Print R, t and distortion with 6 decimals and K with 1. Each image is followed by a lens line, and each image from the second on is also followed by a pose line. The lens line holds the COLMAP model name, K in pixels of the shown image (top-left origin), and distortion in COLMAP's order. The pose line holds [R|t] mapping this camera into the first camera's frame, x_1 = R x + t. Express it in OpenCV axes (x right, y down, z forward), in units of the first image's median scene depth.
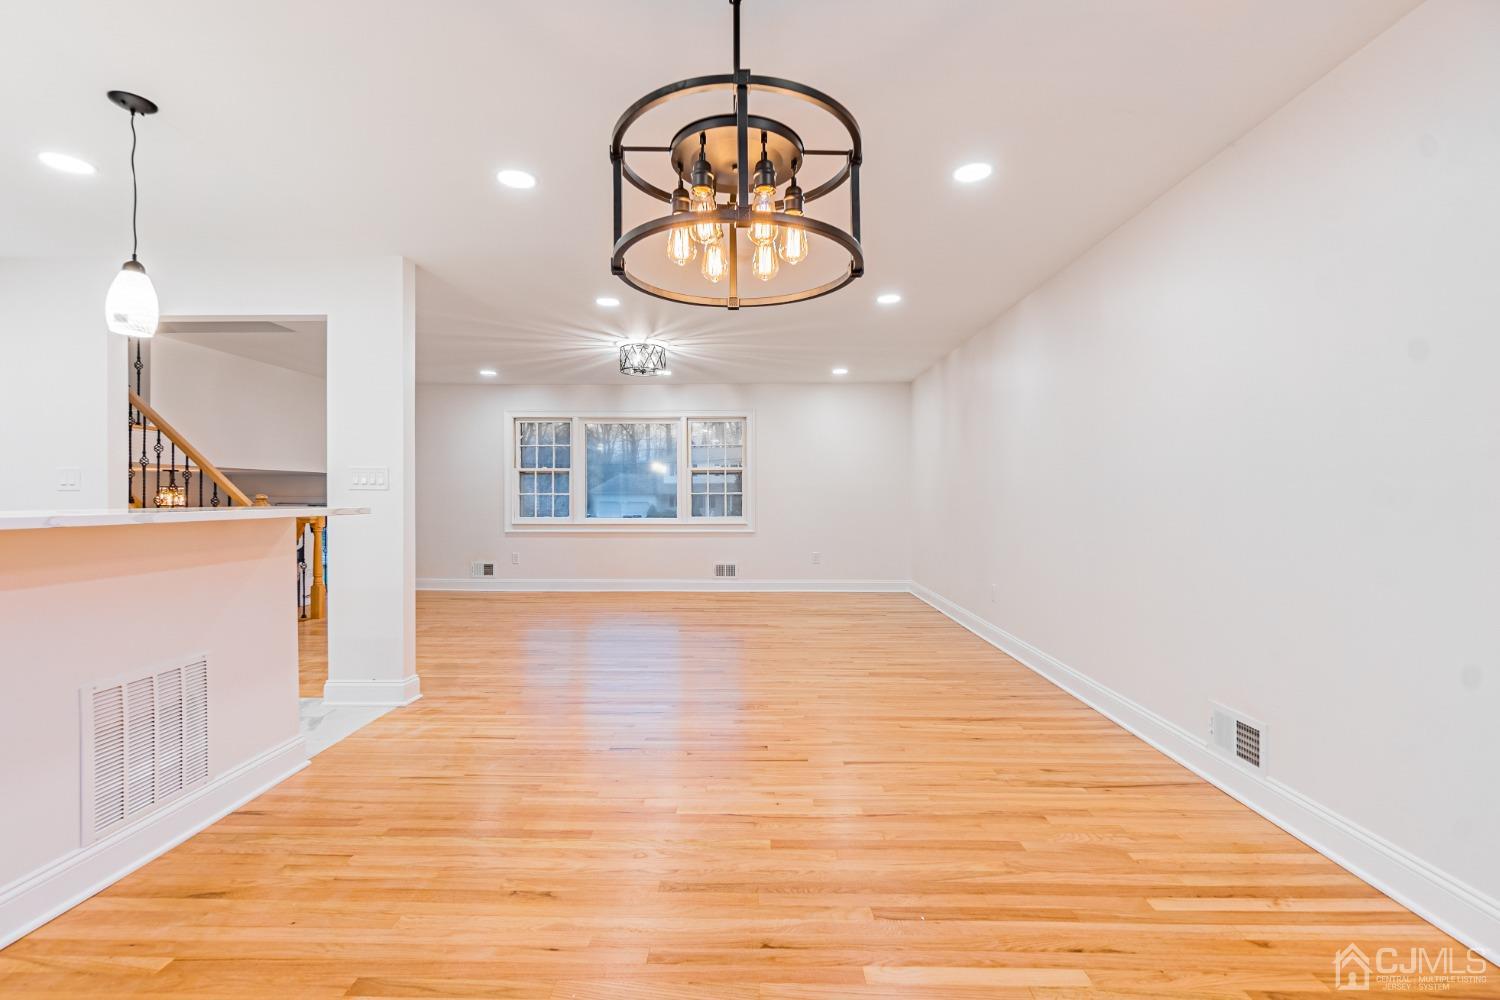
lens RADIAL K [[645.5, 0, 755.9], [0, 645.5, 501.6], [0, 0, 1]] dist [0.001969, 0.000246]
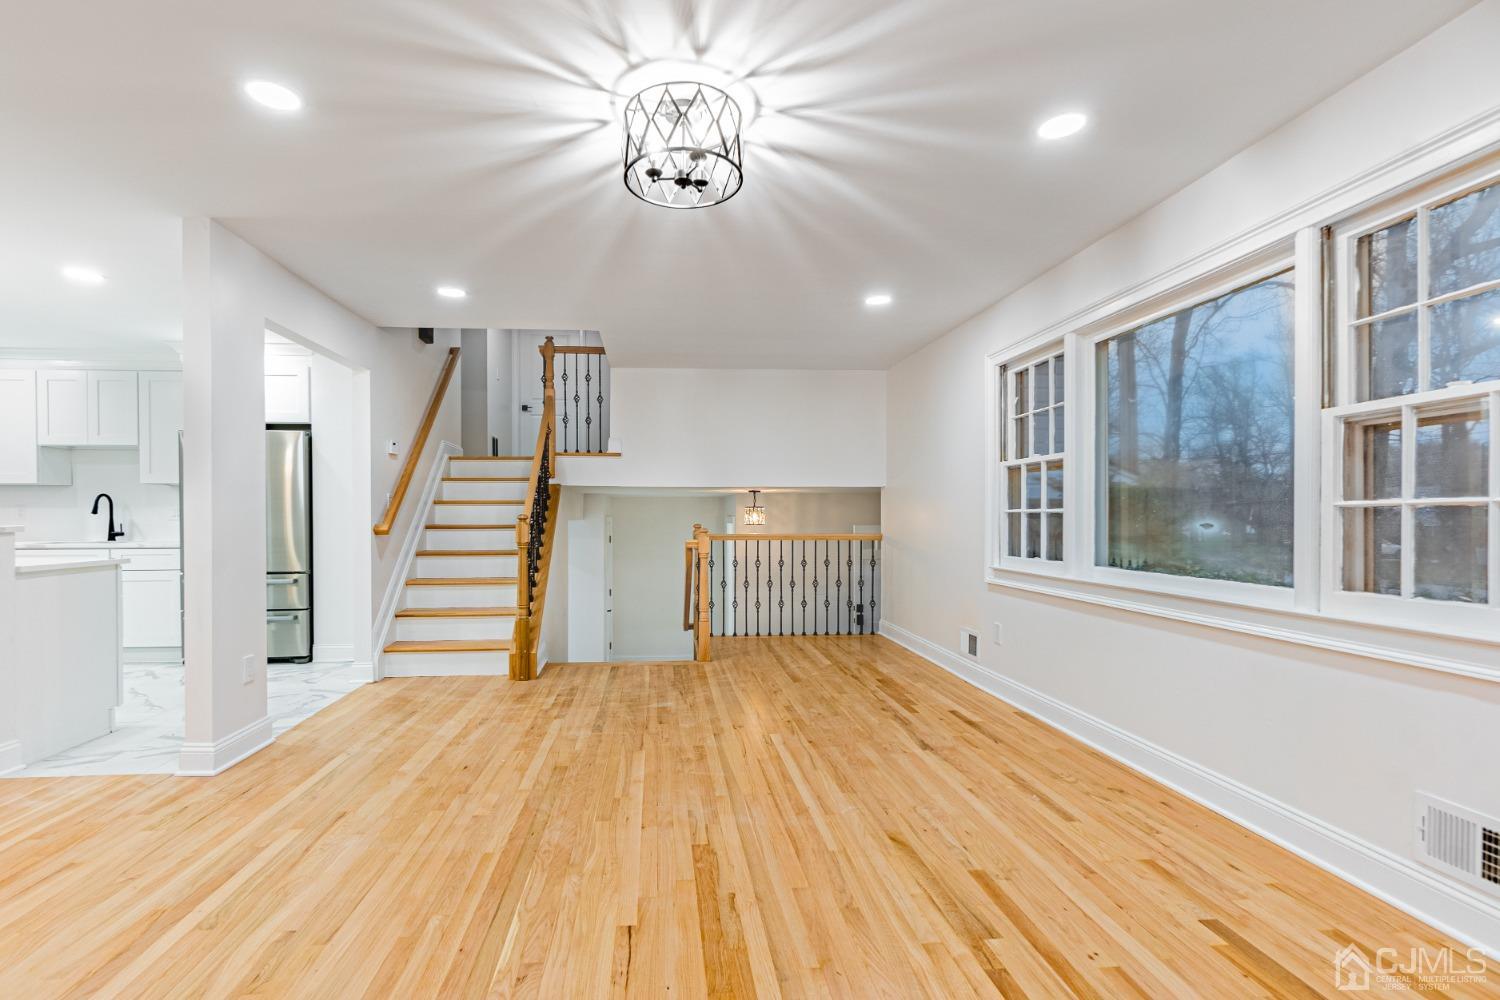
lens RADIAL K [[685.2, 0, 714.0], [0, 685.2, 520.8], [0, 0, 1]] dist [0.001812, 0.000326]
pose [[0.074414, 0.006574, -0.997206, 0.259928], [-0.005736, 0.999965, 0.006164, -0.009372], [0.997211, 0.005261, 0.074449, 1.149882]]
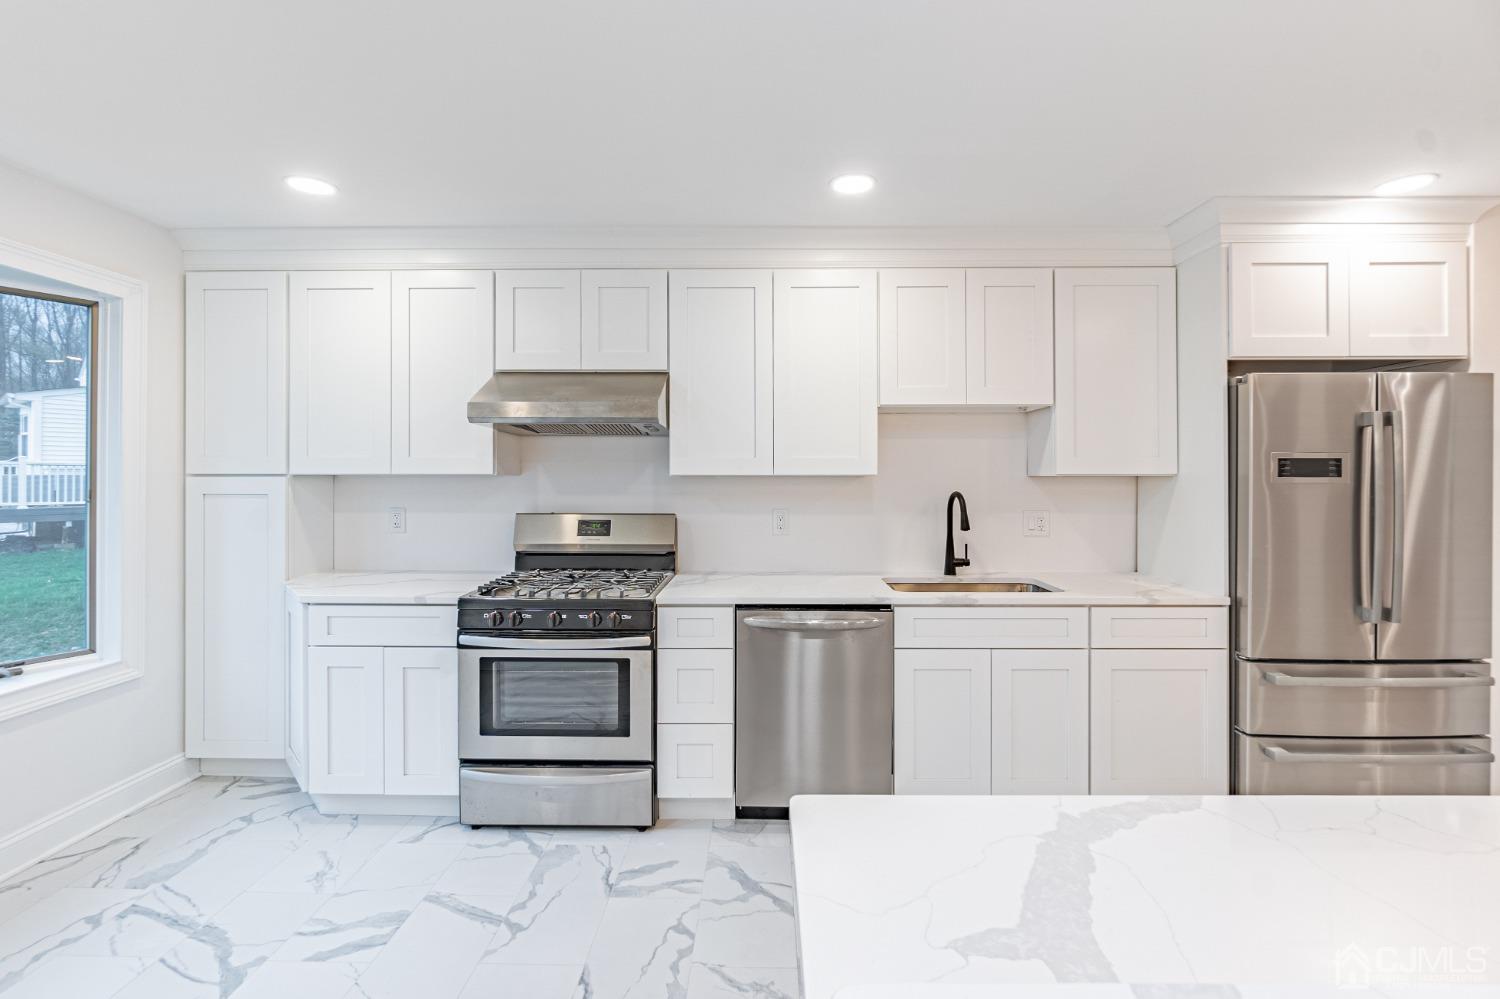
lens RADIAL K [[641.1, 0, 730.1], [0, 641.1, 479.2], [0, 0, 1]] dist [-0.000399, -0.000067]
pose [[-0.010844, 0.001758, -0.999940, -0.342465], [-0.008112, 0.999965, 0.001846, -0.052091], [0.999908, 0.008131, -0.010829, 0.041144]]
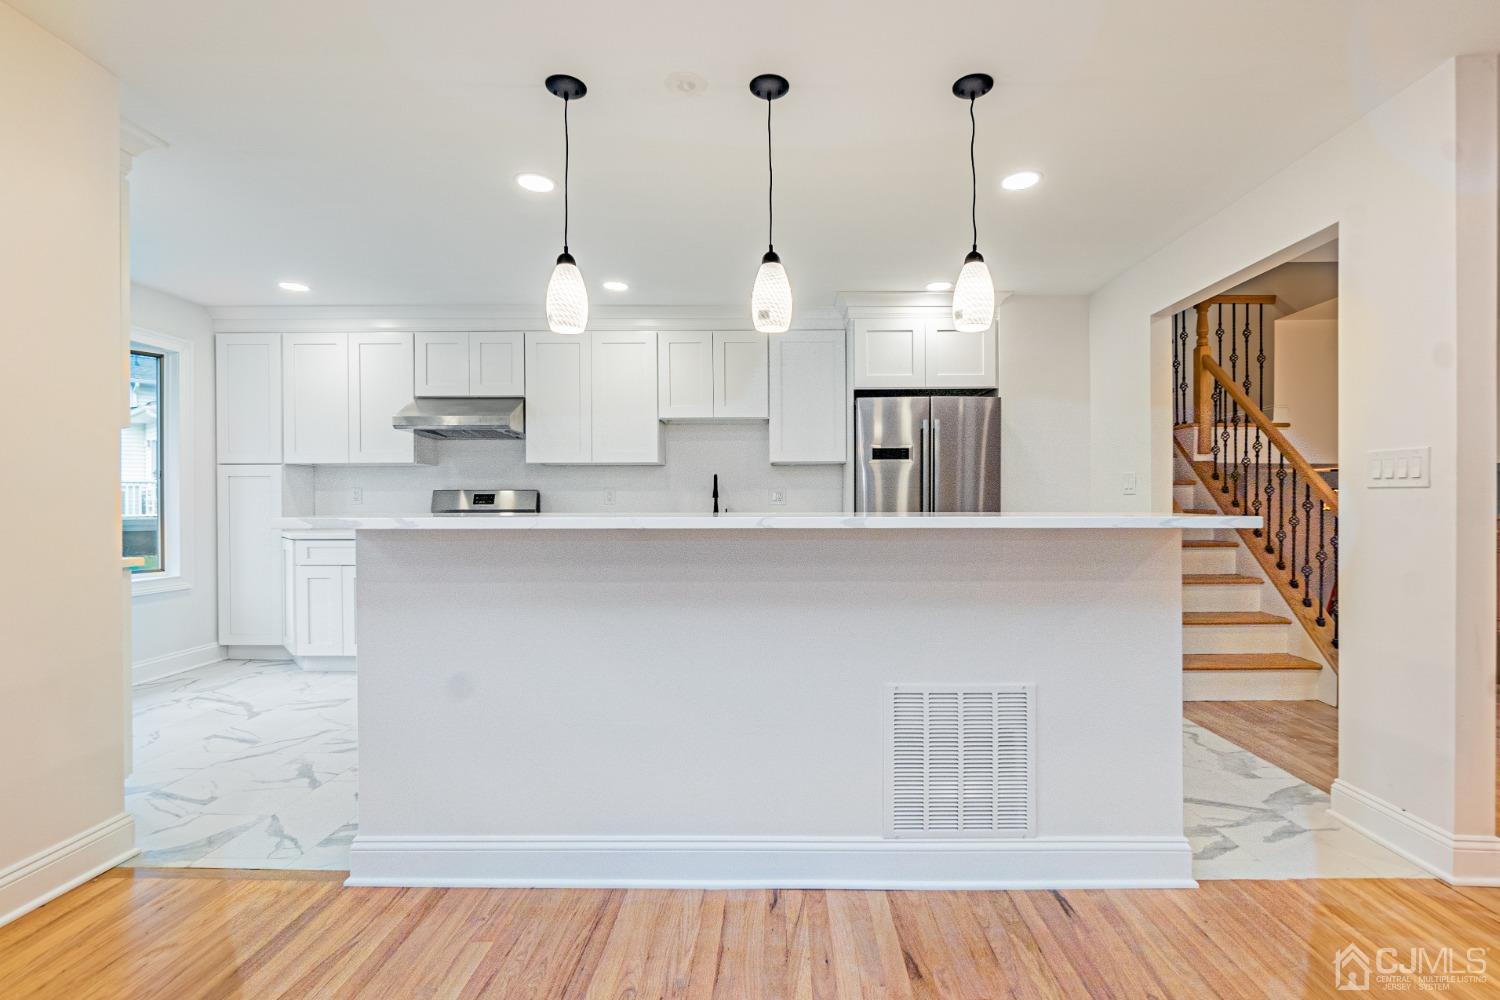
lens RADIAL K [[660.4, 0, 751.4], [0, 660.4, 511.2], [0, 0, 1]] dist [-0.001251, 0.000047]
pose [[-0.003783, 0.011661, -0.999925, 0.004953], [-0.004798, 0.999920, 0.011679, 0.000107], [0.999981, 0.004842, -0.003726, 0.295171]]
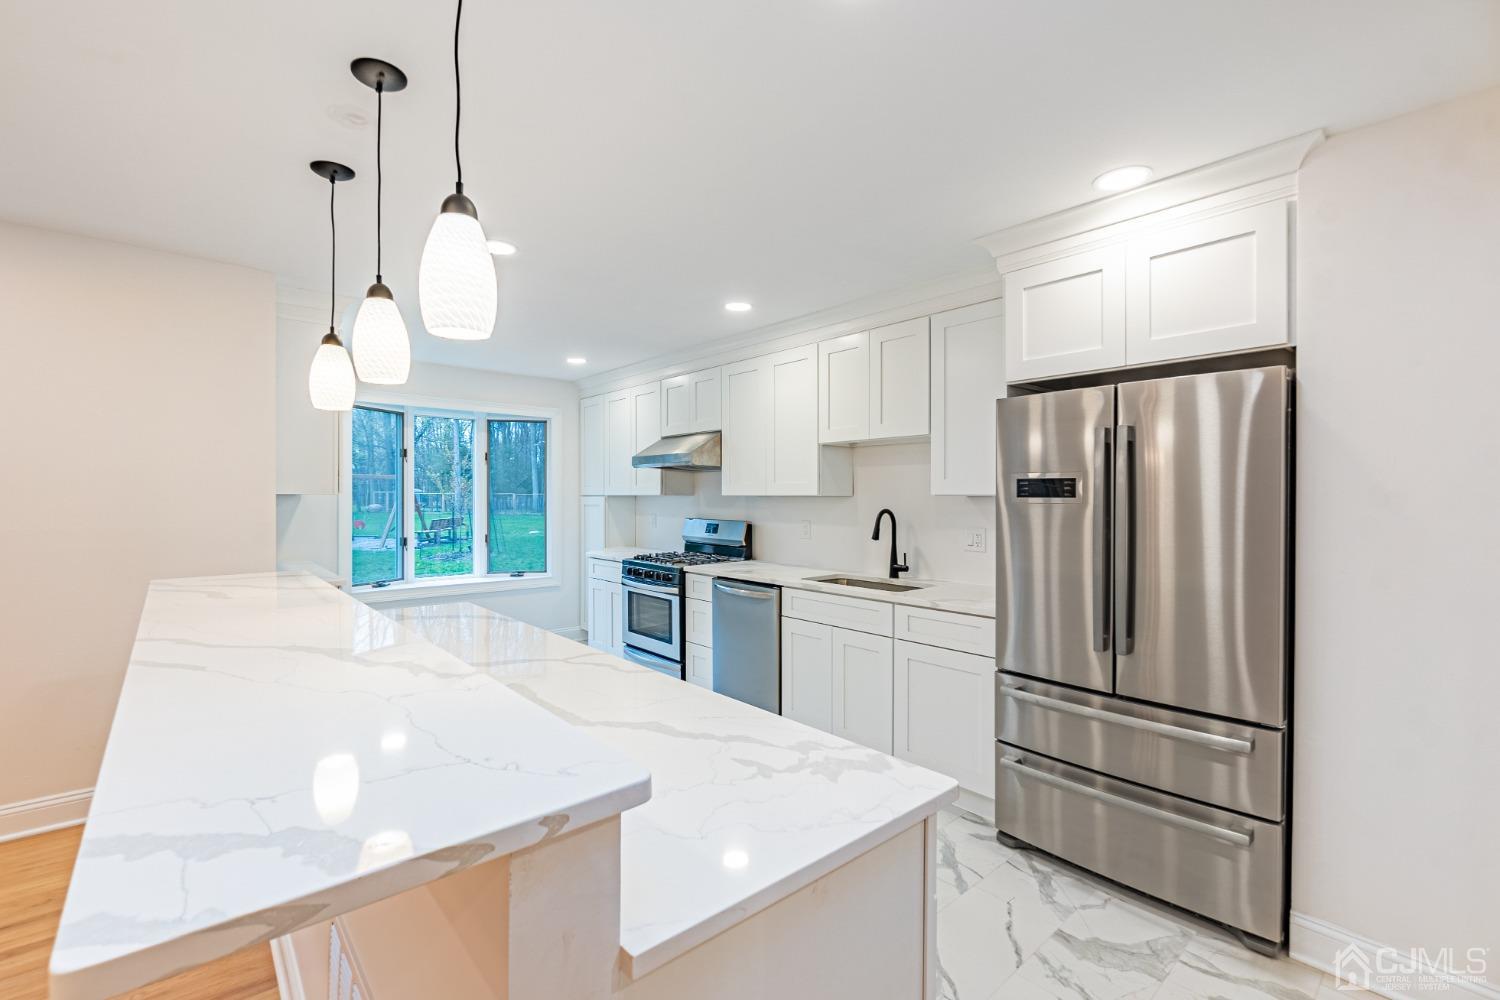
lens RADIAL K [[645.5, 0, 755.9], [0, 645.5, 501.6], [0, 0, 1]] dist [0.001969, 0.000246]
pose [[-0.747103, 0.003428, -0.664699, -0.341892], [-0.007133, 0.999888, 0.013173, -0.057829], [0.664670, 0.014583, -0.746995, 0.683009]]
